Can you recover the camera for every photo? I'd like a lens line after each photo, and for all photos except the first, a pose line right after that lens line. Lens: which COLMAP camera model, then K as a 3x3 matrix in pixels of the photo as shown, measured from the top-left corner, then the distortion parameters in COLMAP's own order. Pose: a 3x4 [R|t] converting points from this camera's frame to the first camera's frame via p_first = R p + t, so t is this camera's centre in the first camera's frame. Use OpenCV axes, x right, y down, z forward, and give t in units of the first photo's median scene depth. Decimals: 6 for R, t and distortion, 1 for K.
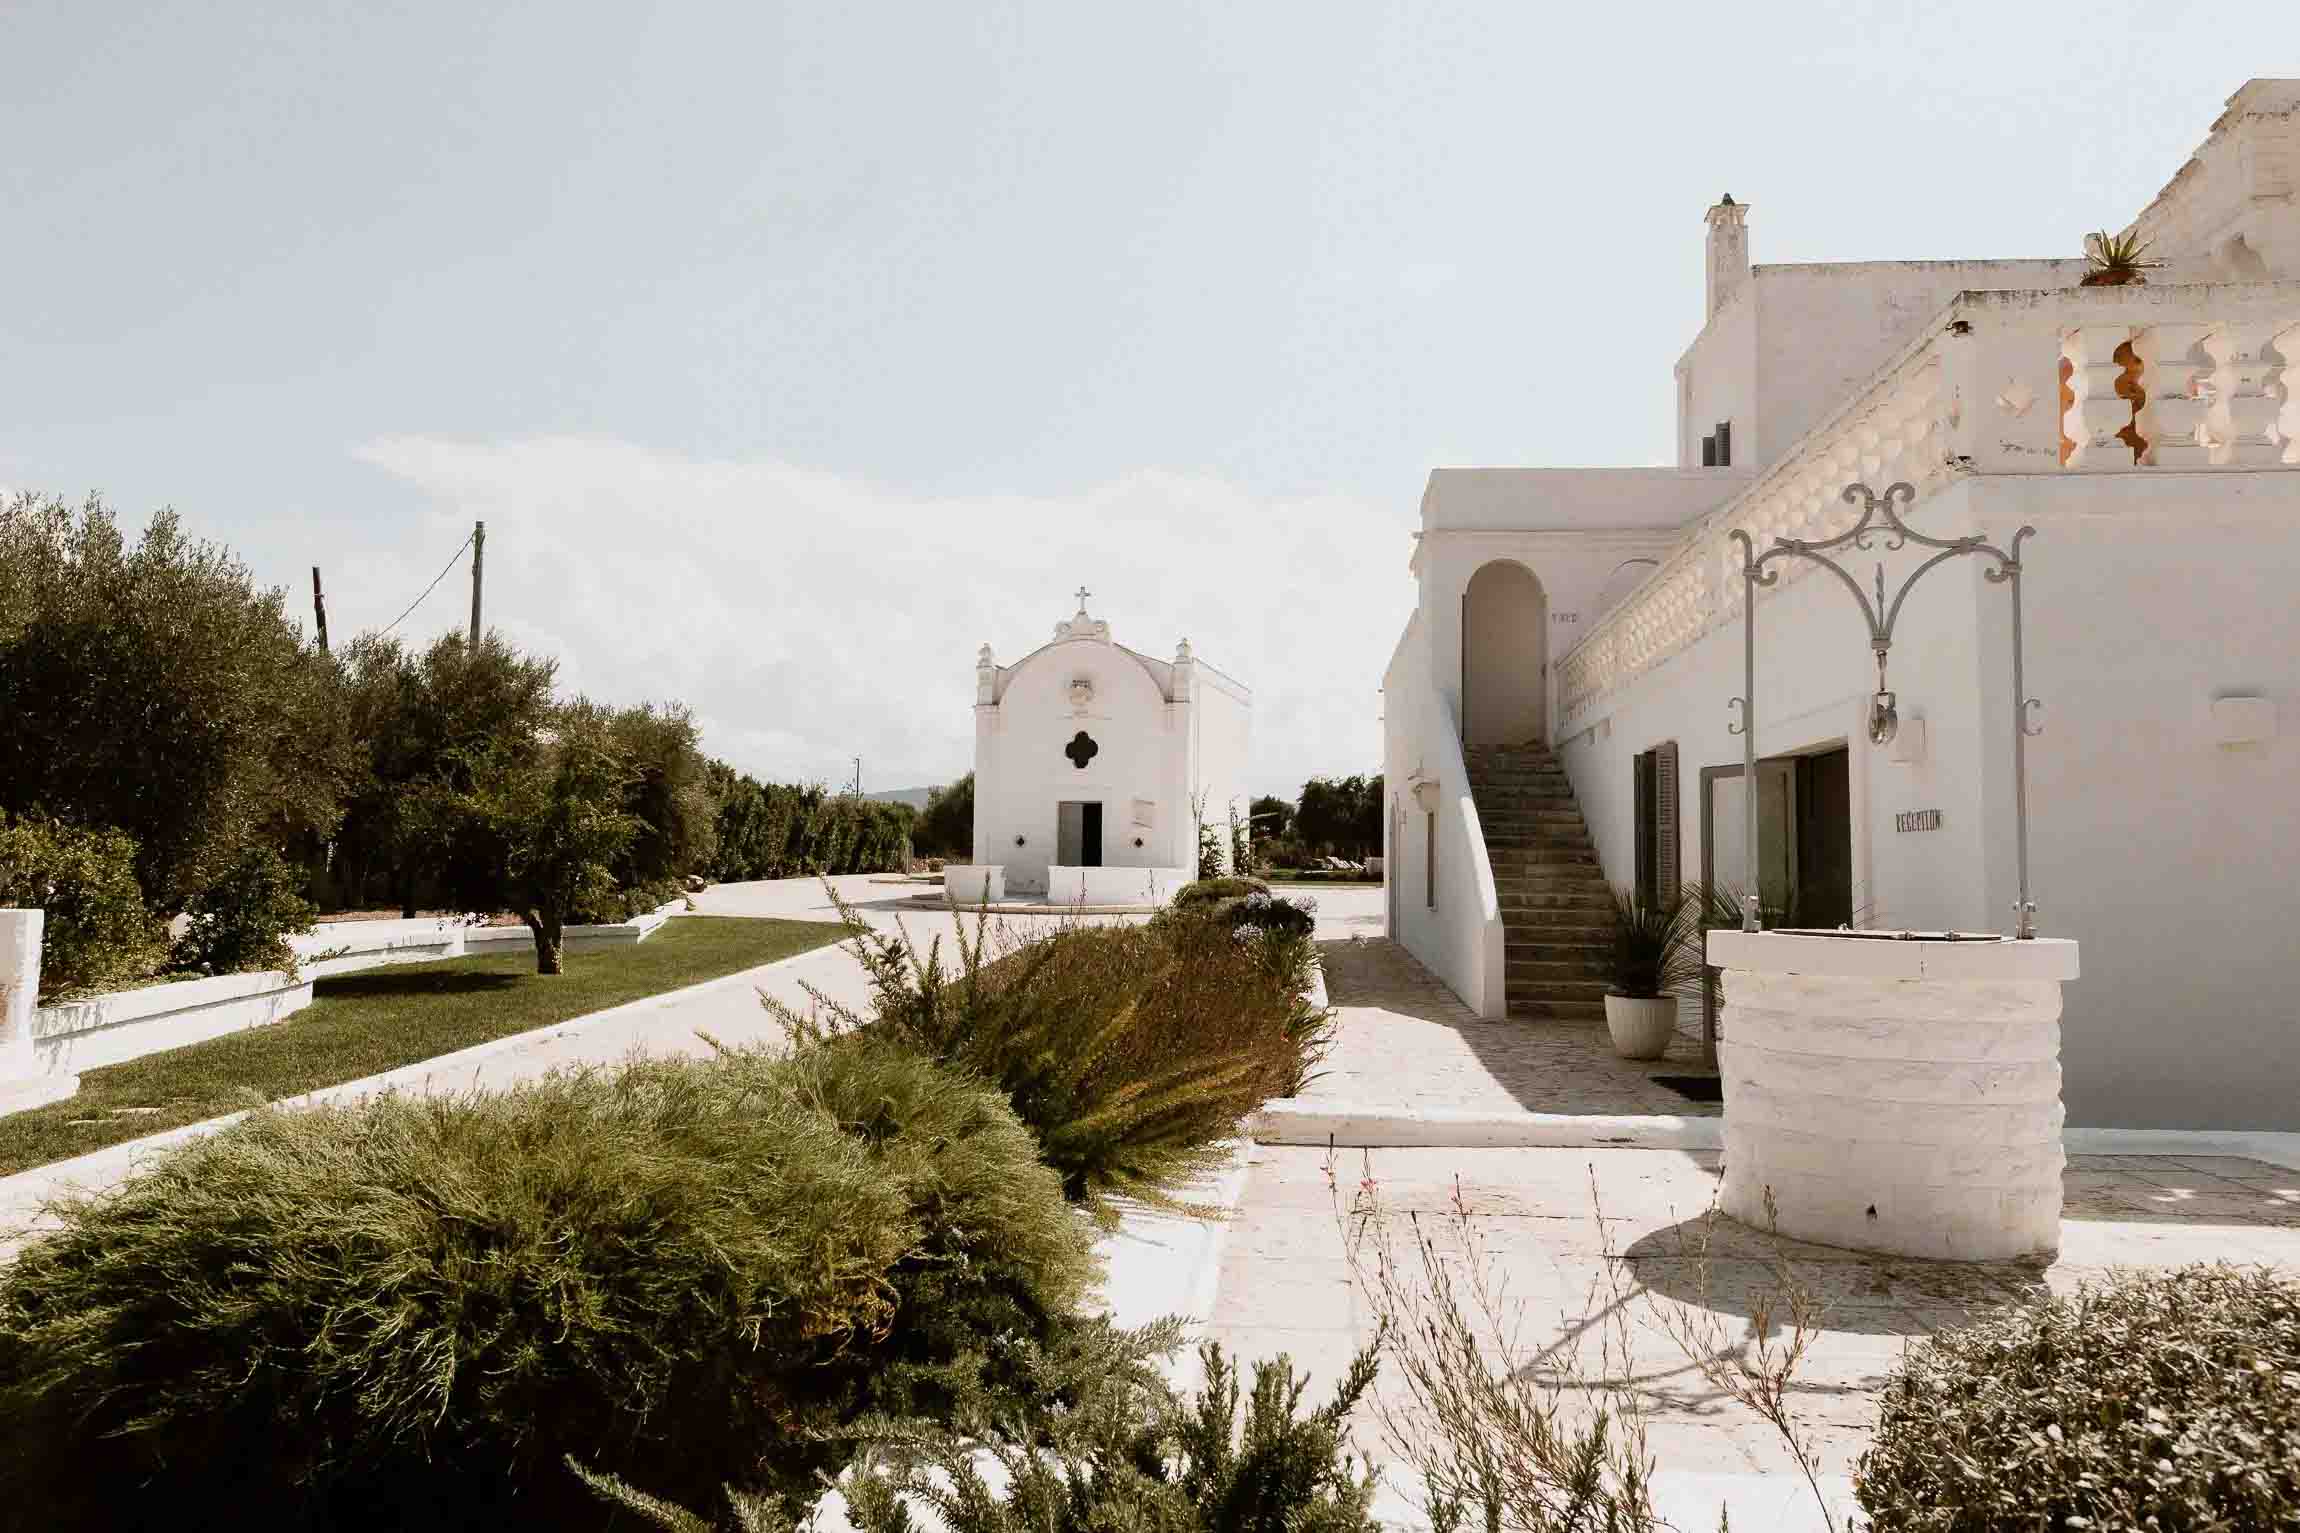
lens RADIAL K [[1703.6, 0, 1150.0], [0, 1703.6, 766.5], [0, 0, 1]] dist [-0.002860, -0.000229]
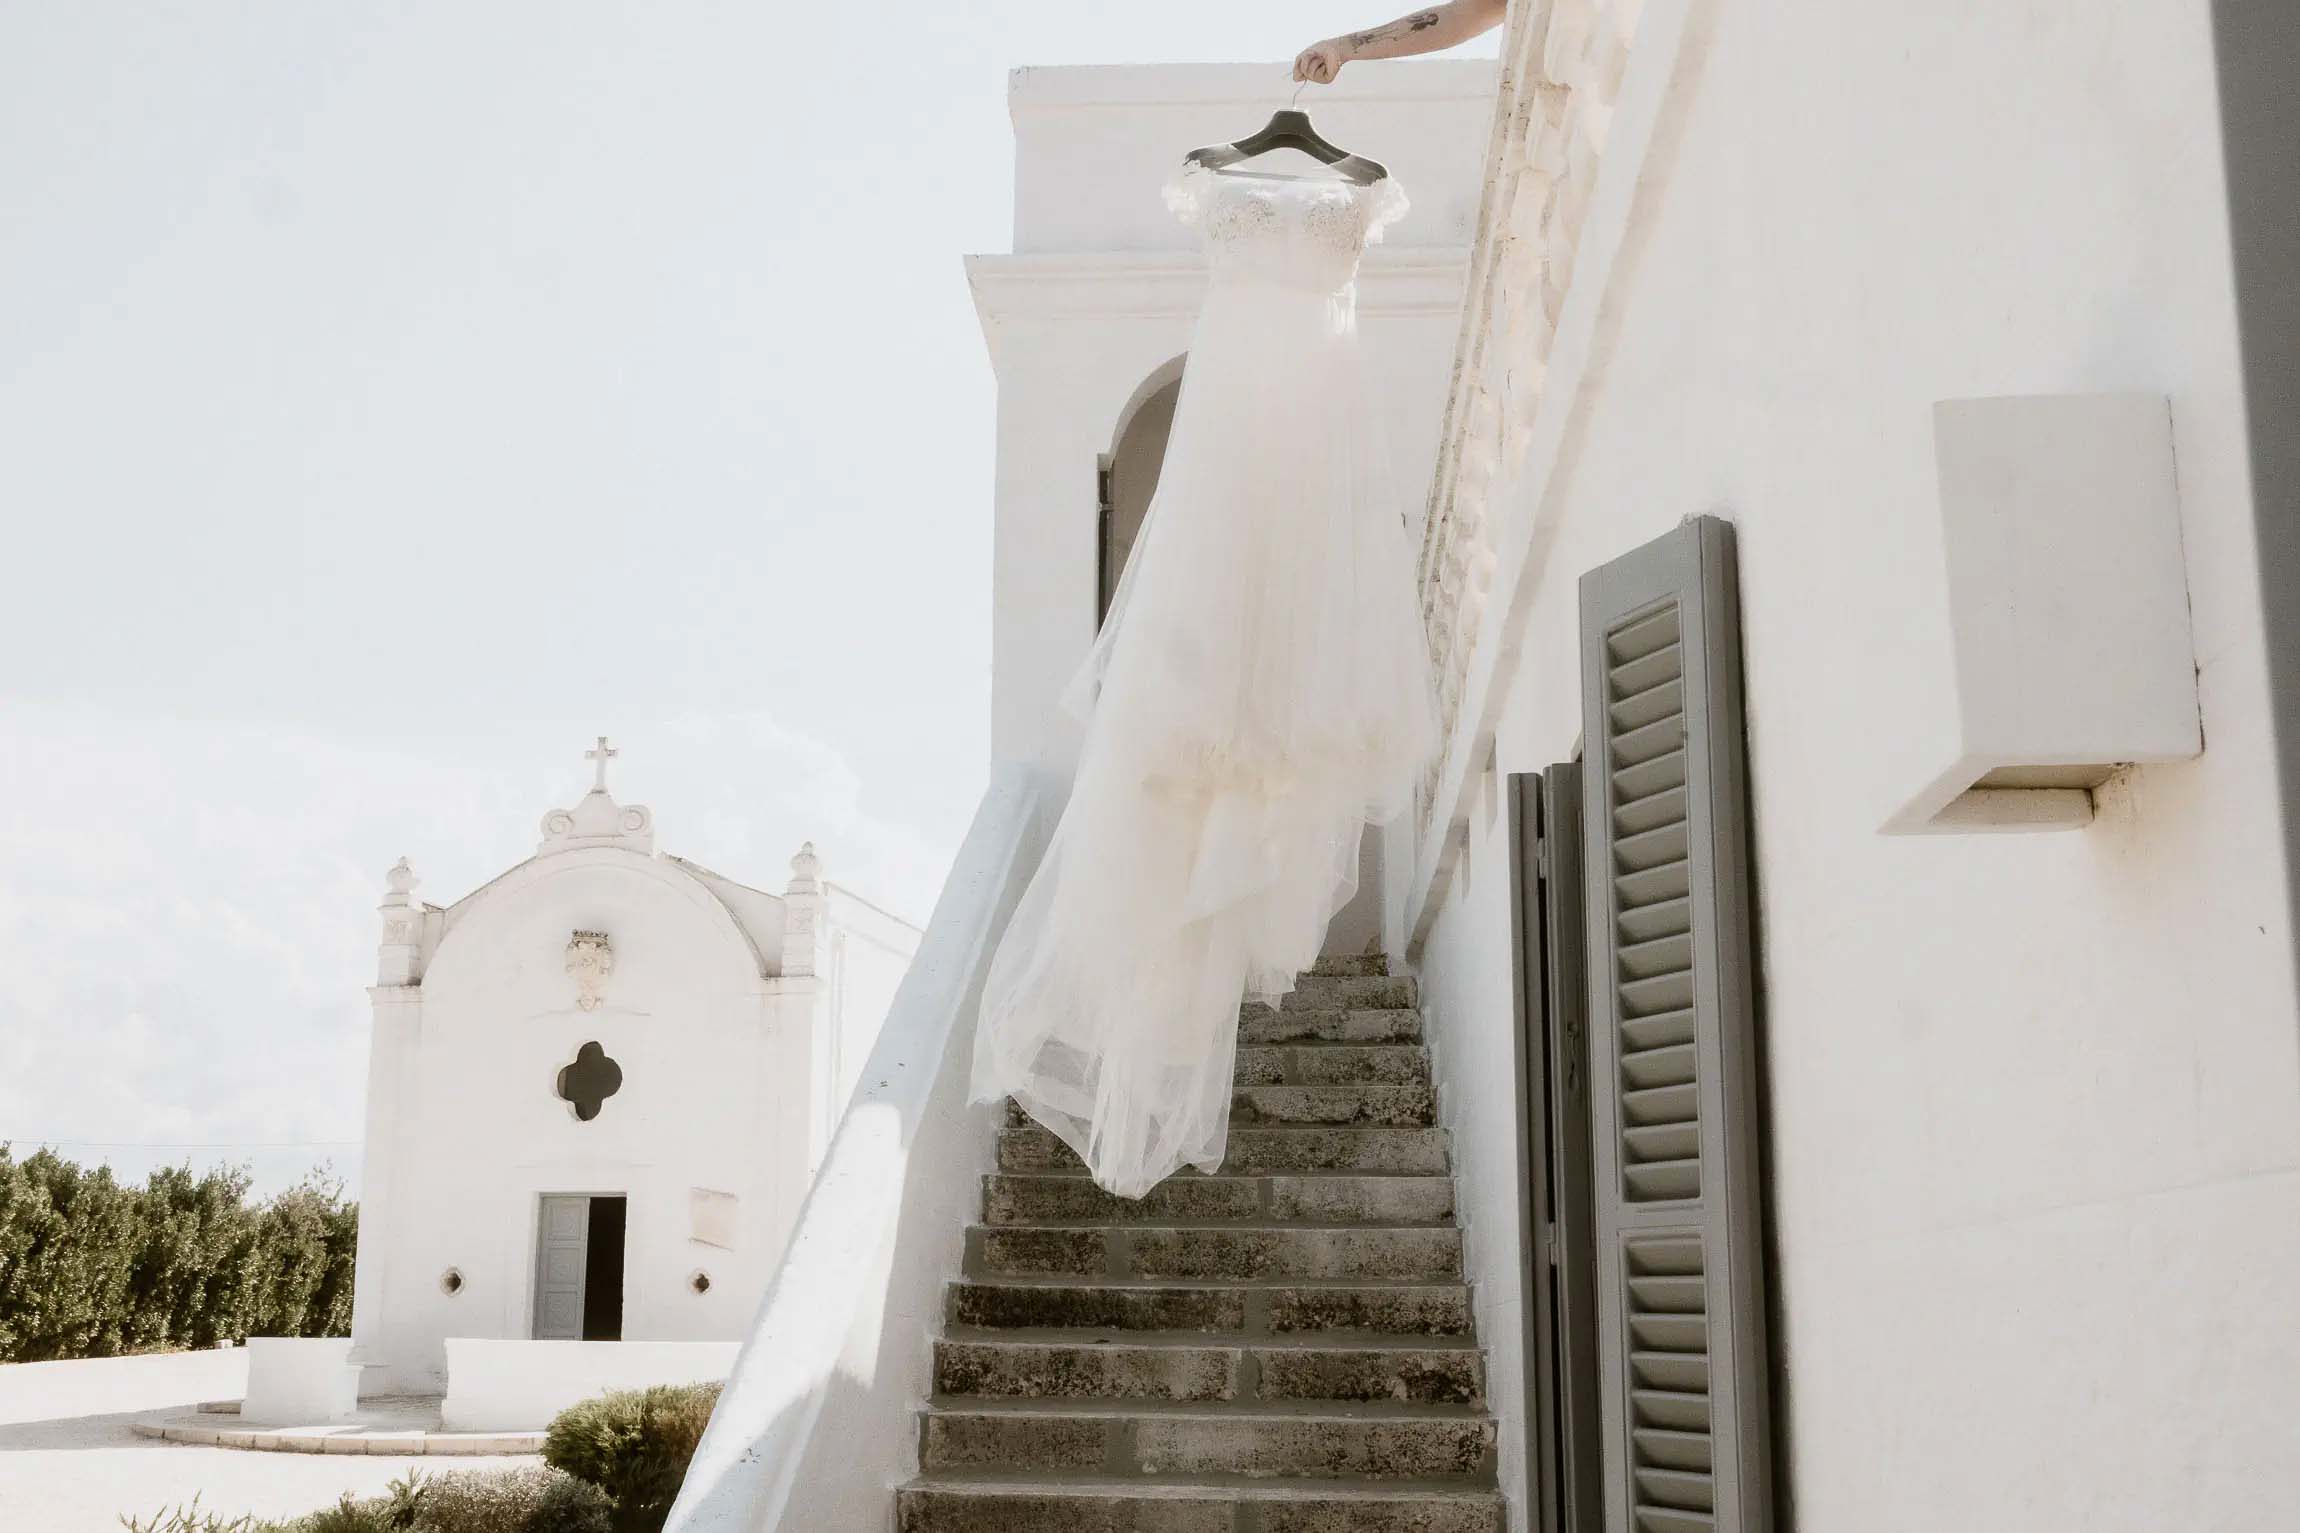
lens RADIAL K [[2661.6, 0, 1150.0], [0, 2661.6, 766.5], [0, 0, 1]] dist [-0.015514, 0.003574]
pose [[0.999175, 0.000320, 0.040615, 0.083673], [0.005489, 0.989730, -0.142840, 0.009771], [-0.040243, 0.142946, 0.988912, 0.261972]]
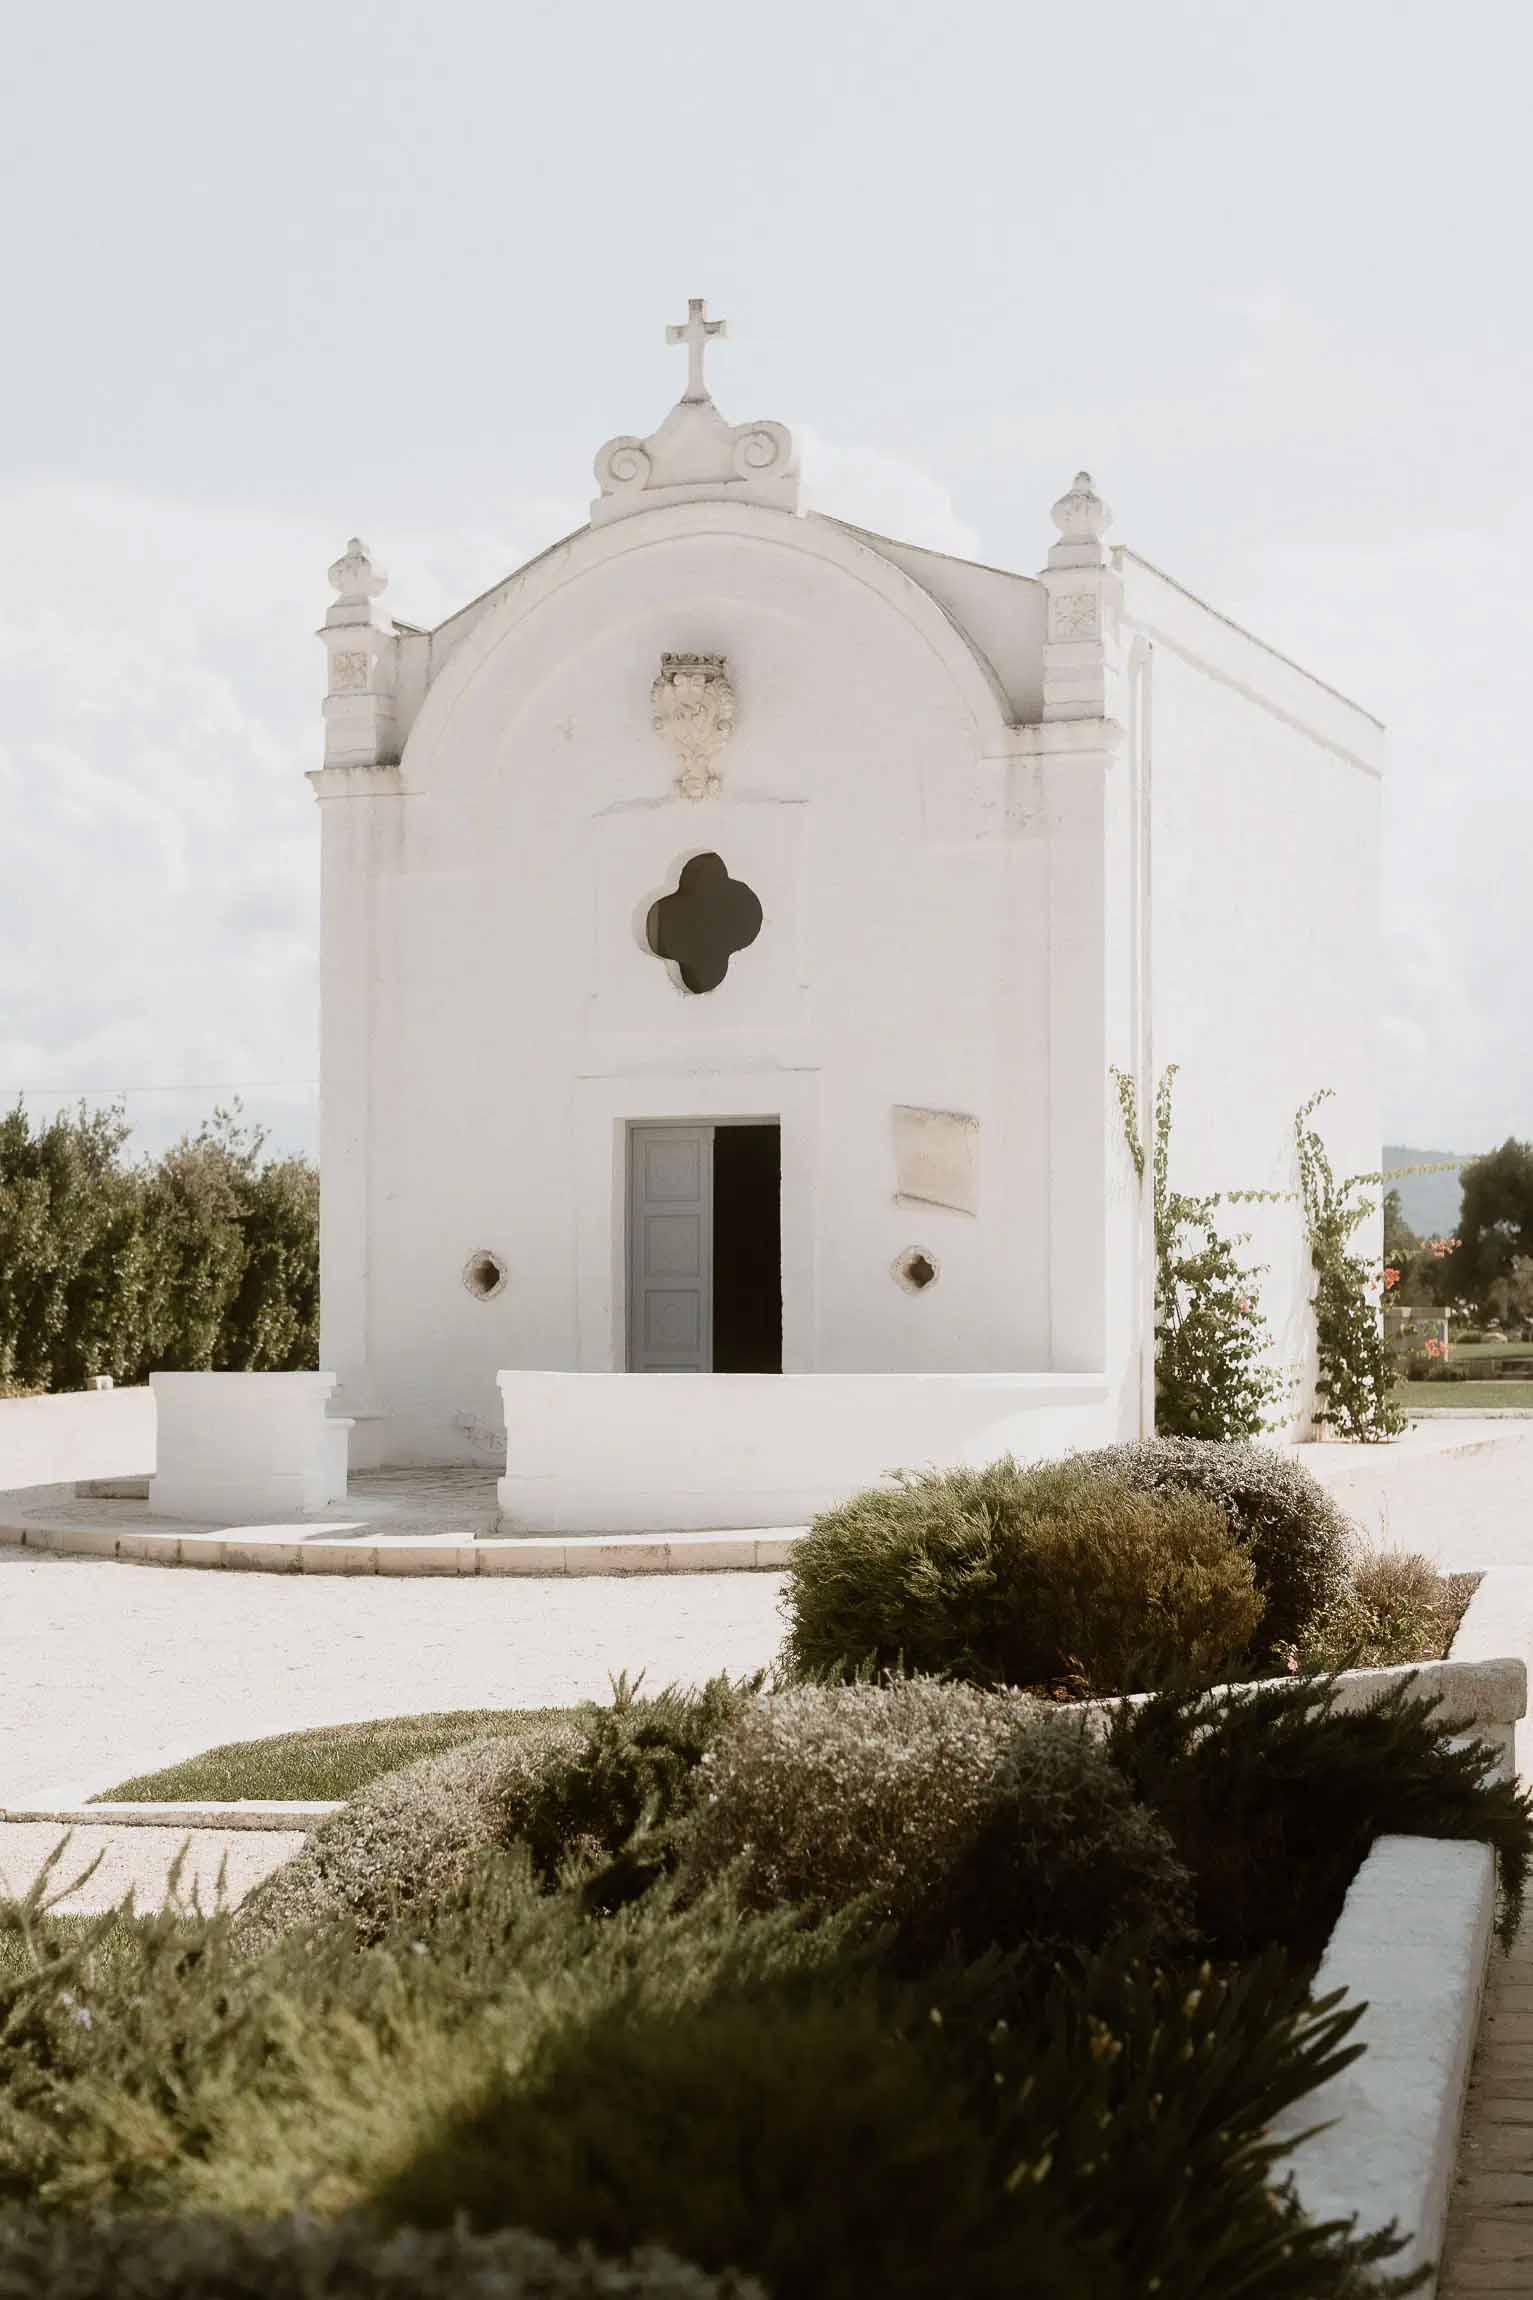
lens RADIAL K [[3960.6, 0, 769.4], [0, 3960.6, 1271.1], [0, 0, 1]] dist [0.050554, 0.048279]
pose [[0.992890, -0.017631, -0.117725, 0.041121], [0.022739, 0.998851, 0.042187, 0.018316], [0.116846, -0.044564, 0.992150, 0.391761]]
